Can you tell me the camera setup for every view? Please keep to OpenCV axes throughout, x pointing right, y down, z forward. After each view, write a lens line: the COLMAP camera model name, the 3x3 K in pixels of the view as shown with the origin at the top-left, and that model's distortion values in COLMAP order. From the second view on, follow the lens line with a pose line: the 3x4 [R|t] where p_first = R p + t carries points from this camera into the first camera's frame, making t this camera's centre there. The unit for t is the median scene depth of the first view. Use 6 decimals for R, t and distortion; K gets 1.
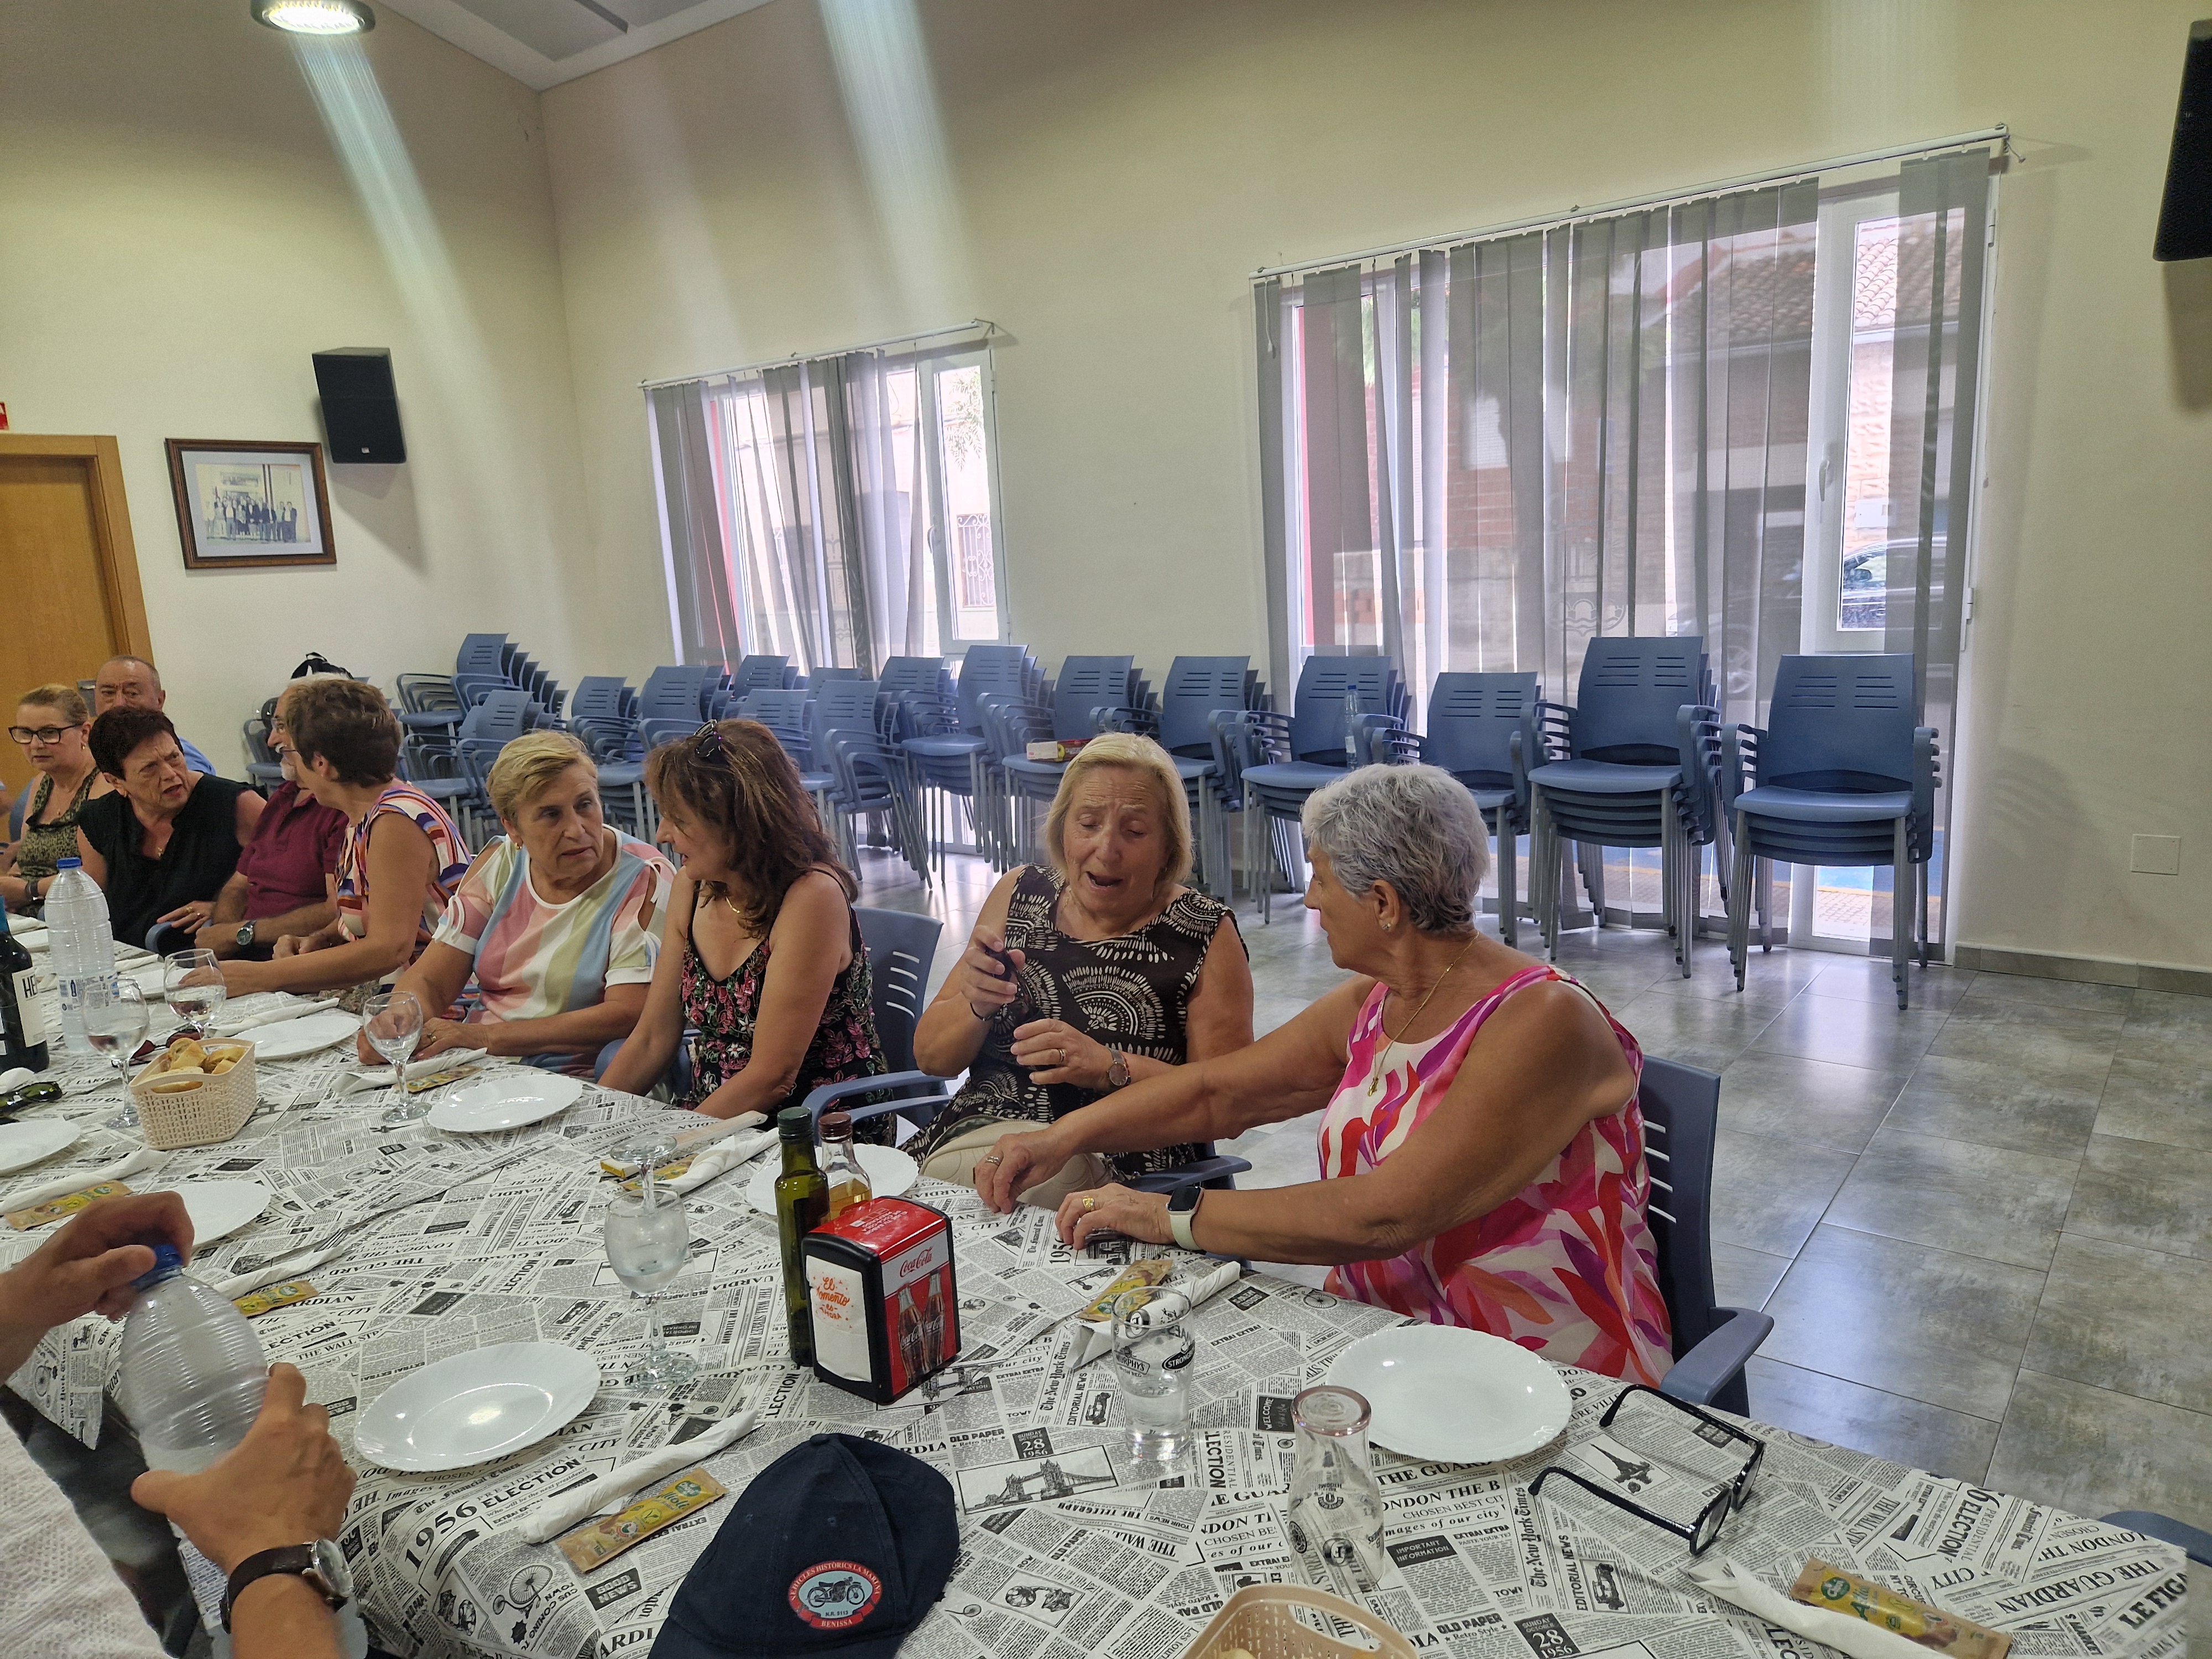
lens RADIAL K [[1497.3, 0, 1087.2], [0, 1497.3, 833.0], [0, 0, 1]] dist [0.073274, -0.064819]
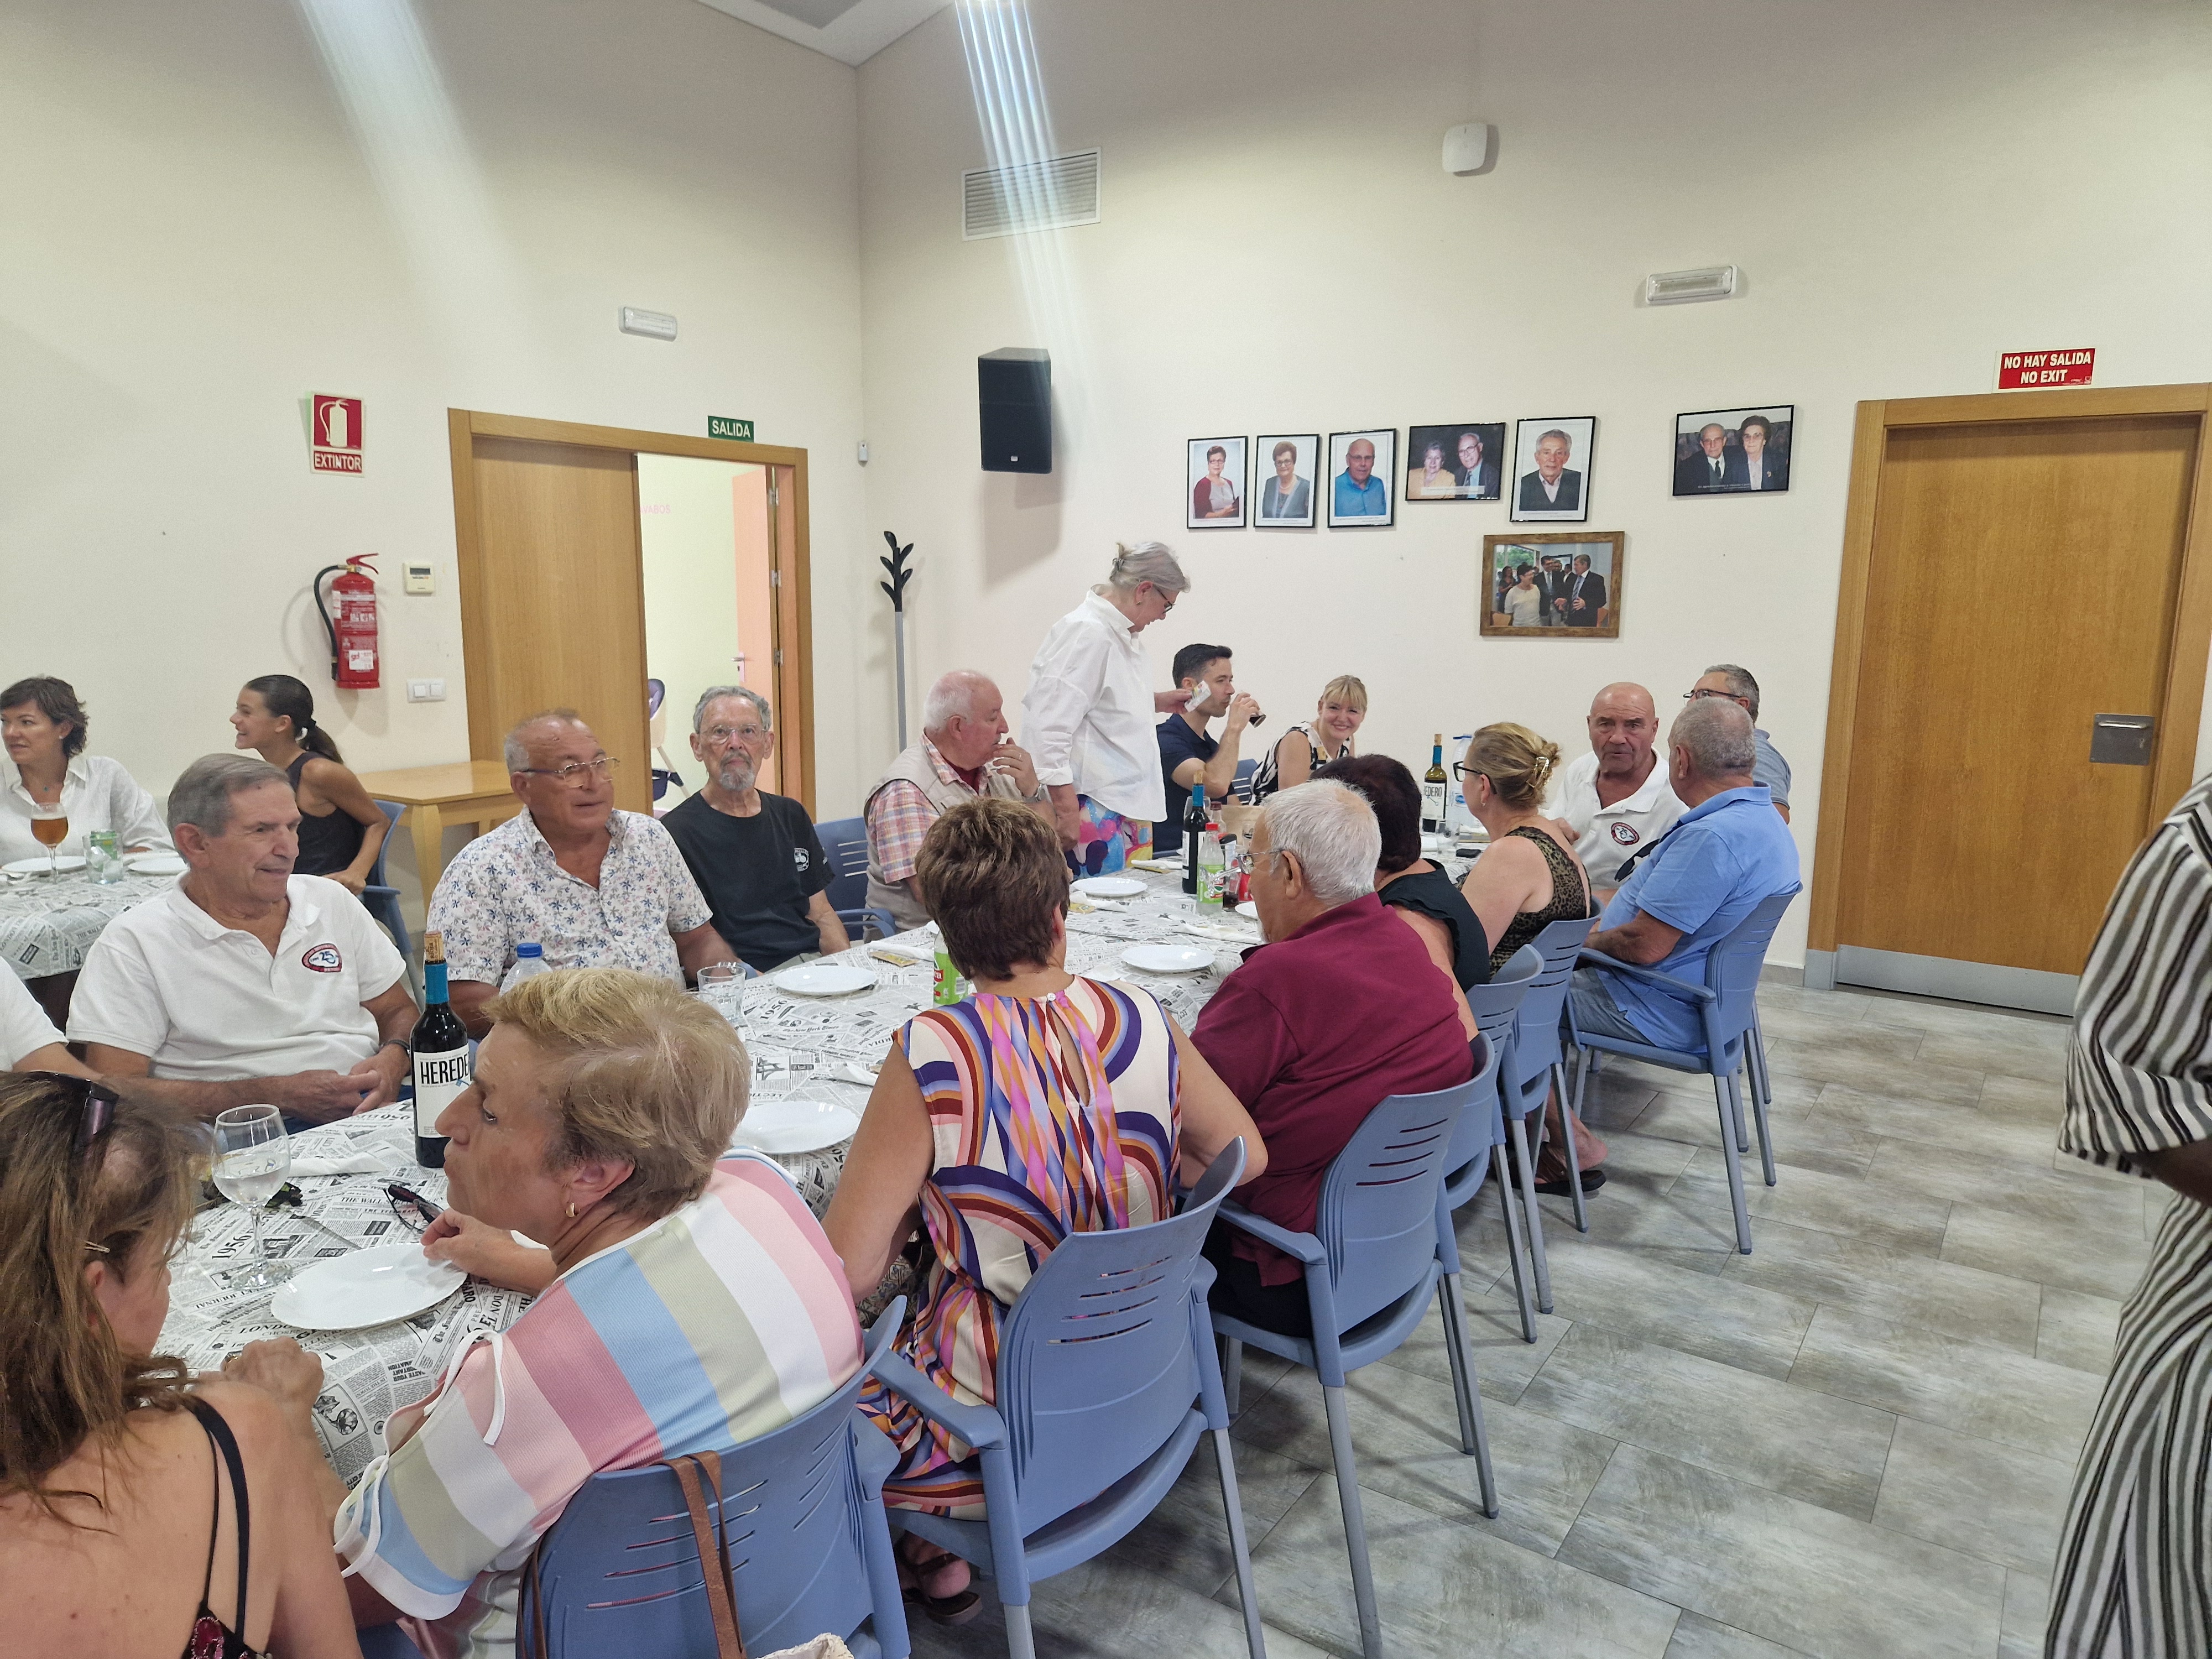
lens RADIAL K [[1497.3, 0, 1087.2], [0, 1497.3, 833.0], [0, 0, 1]] dist [0.073274, -0.064819]
pose [[0.079277, 0.223589, -0.971454, 0.050976], [-0.190409, 0.959975, 0.205408, -0.099305], [0.978499, 0.168689, 0.118678, 0.414338]]
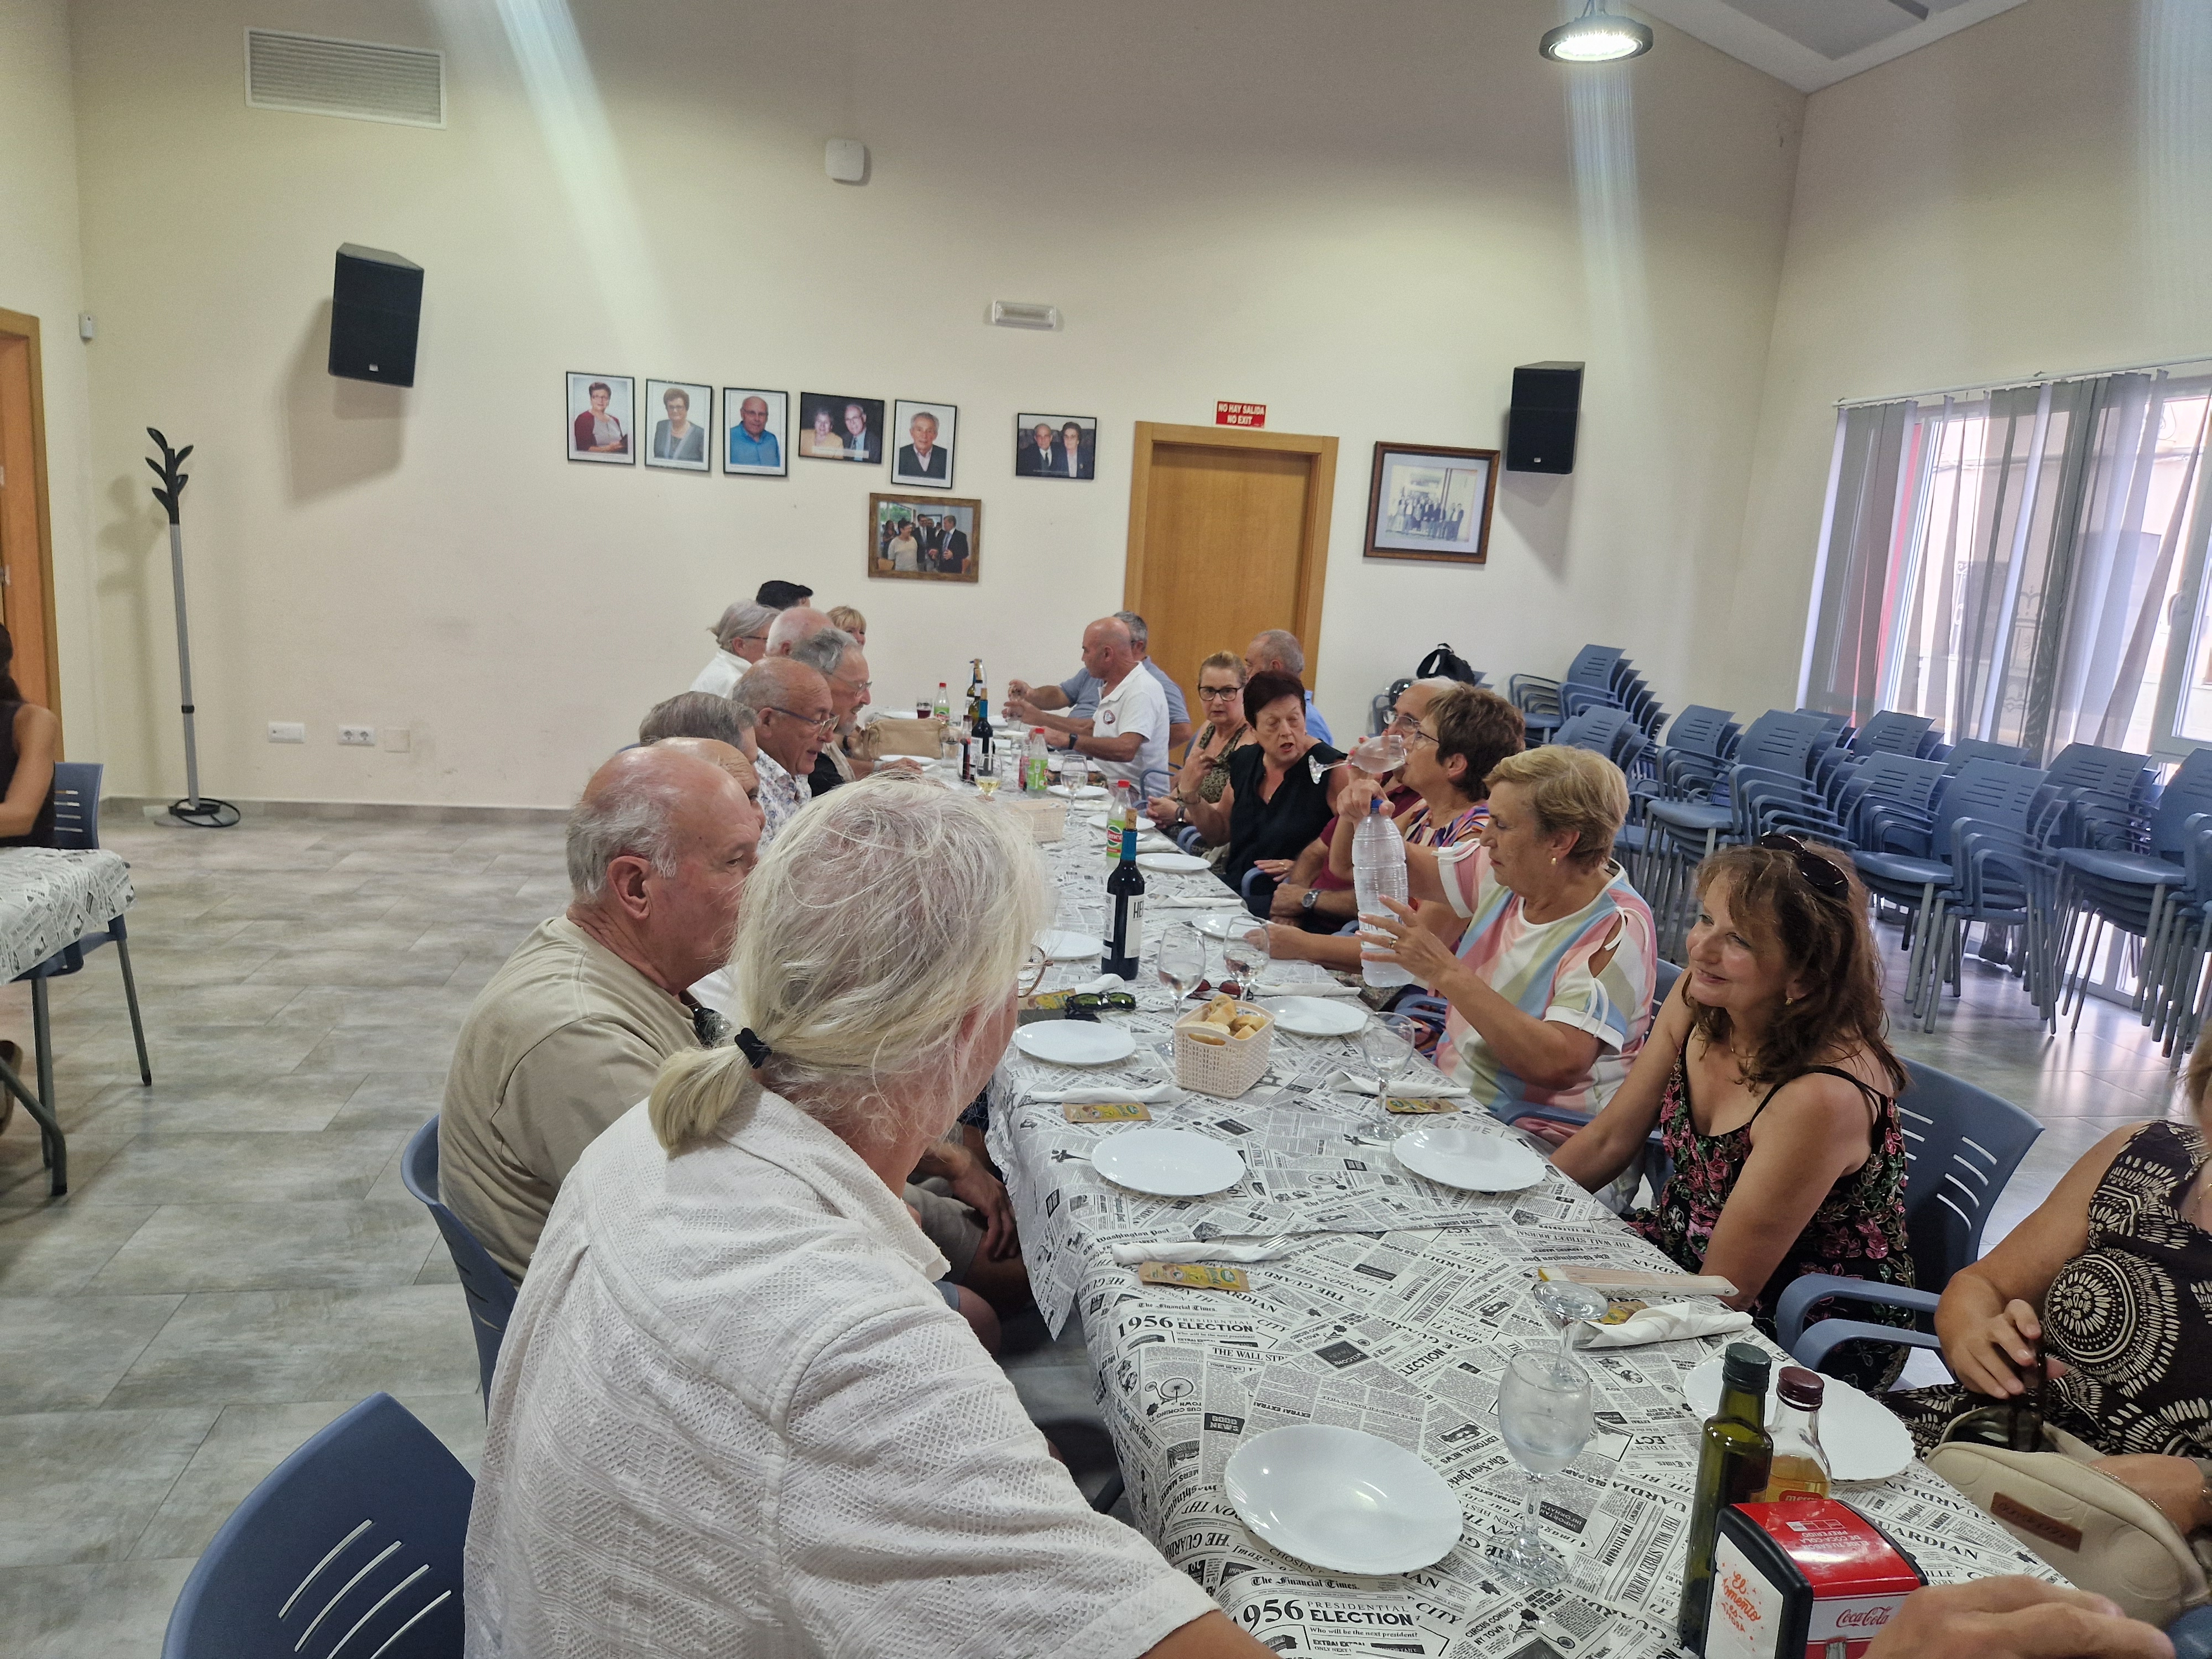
lens RADIAL K [[1466.8, 0, 1120.4], [0, 1466.8, 795.7], [0, 0, 1]] dist [0.073665, -0.053919]
pose [[0.749702, 0.213115, -0.626521, -0.003194], [-0.221341, 0.972954, 0.066098, -0.031935], [0.623662, 0.089121, 0.776597, 0.053147]]
